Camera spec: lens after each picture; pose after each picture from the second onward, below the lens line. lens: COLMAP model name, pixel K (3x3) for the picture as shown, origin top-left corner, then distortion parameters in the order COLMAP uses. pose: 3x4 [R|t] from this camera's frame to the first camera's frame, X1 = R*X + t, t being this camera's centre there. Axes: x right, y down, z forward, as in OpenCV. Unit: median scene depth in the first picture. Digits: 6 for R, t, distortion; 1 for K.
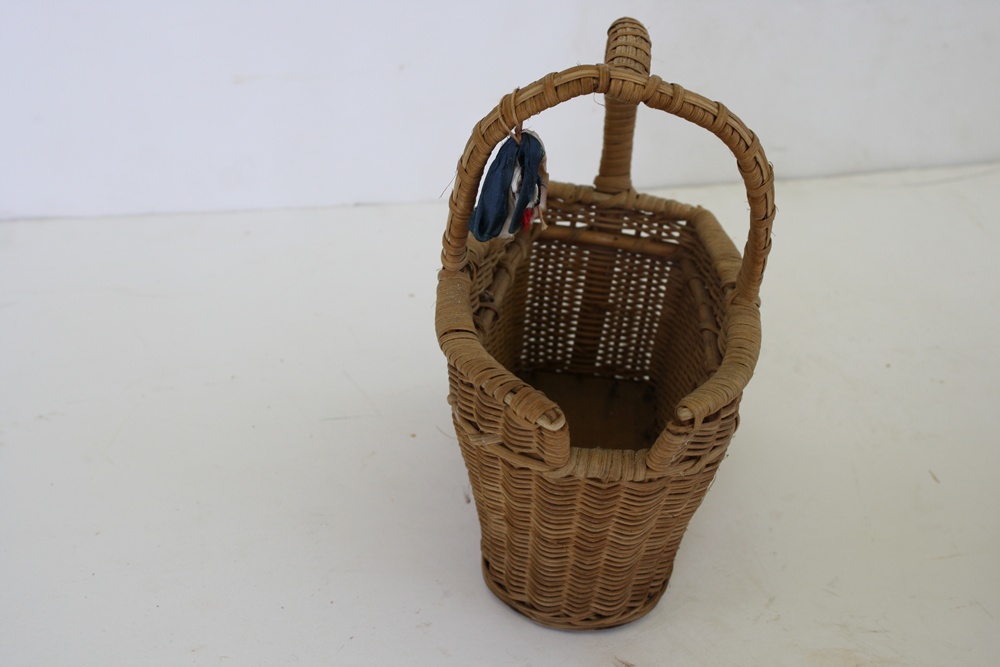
lens RADIAL K [[1582.9, 0, 494.9], [0, 1582.9, 342.1], [0, 0, 1]] dist [-0.045474, 0.000000]
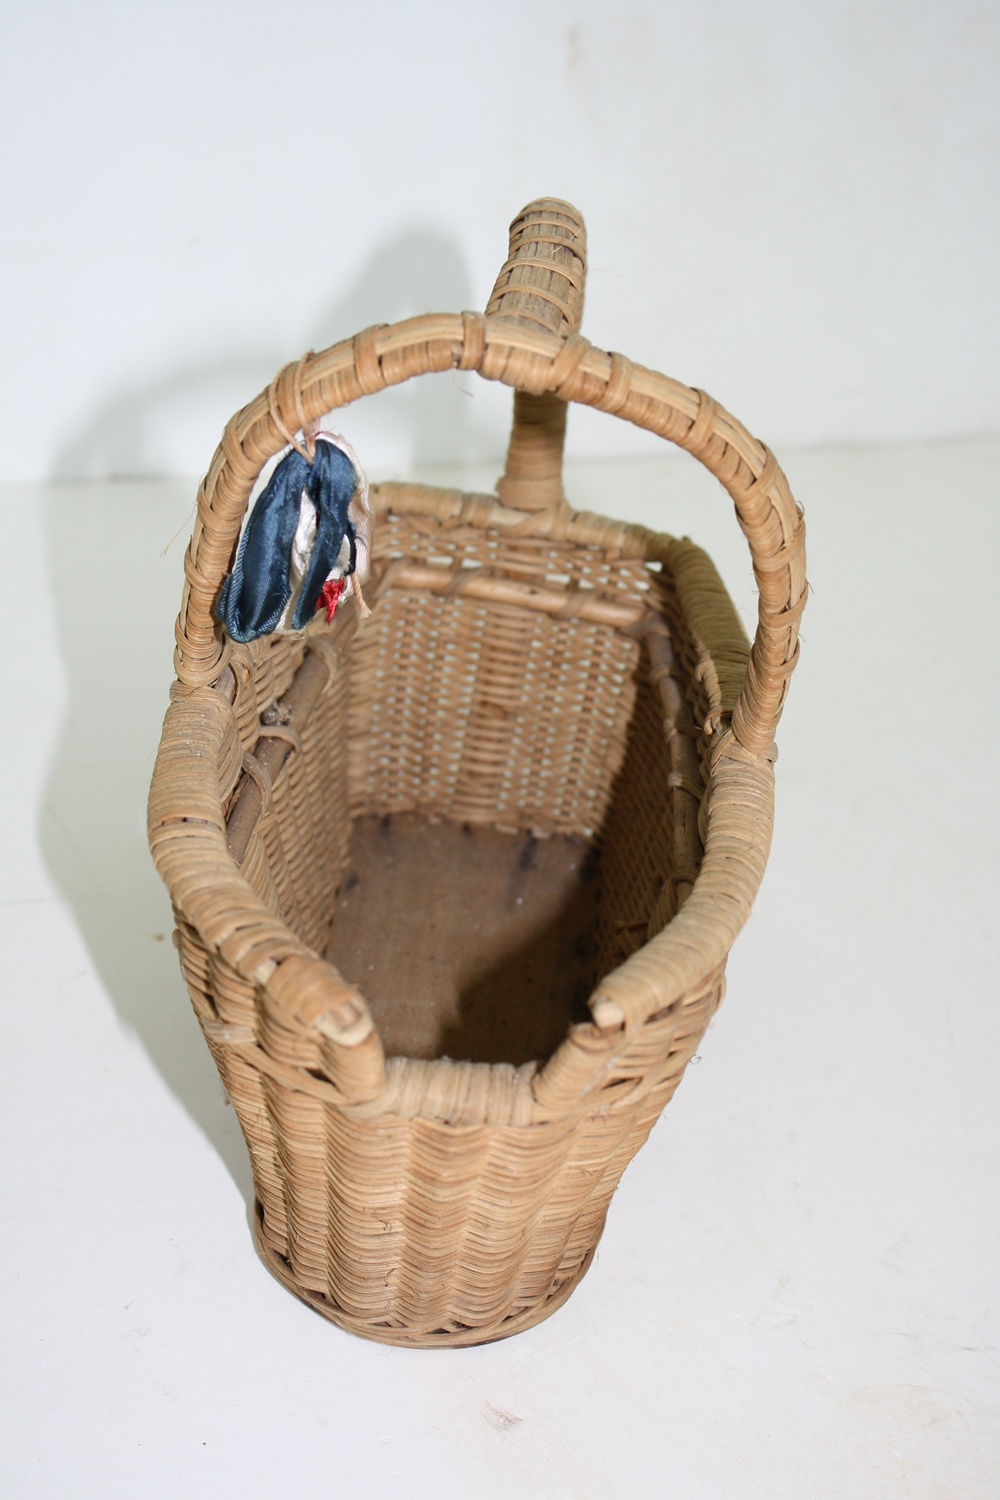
lens RADIAL K [[2374.4, 0, 507.1], [0, 2374.4, 734.1], [0, 0, 1]] dist [-0.045474, 0.000000]
pose [[0.999375, 0.024606, 0.025397, 0.056182], [-0.026099, 0.997844, 0.060224, -0.077378], [-0.023860, -0.060849, 0.997862, 0.203072]]
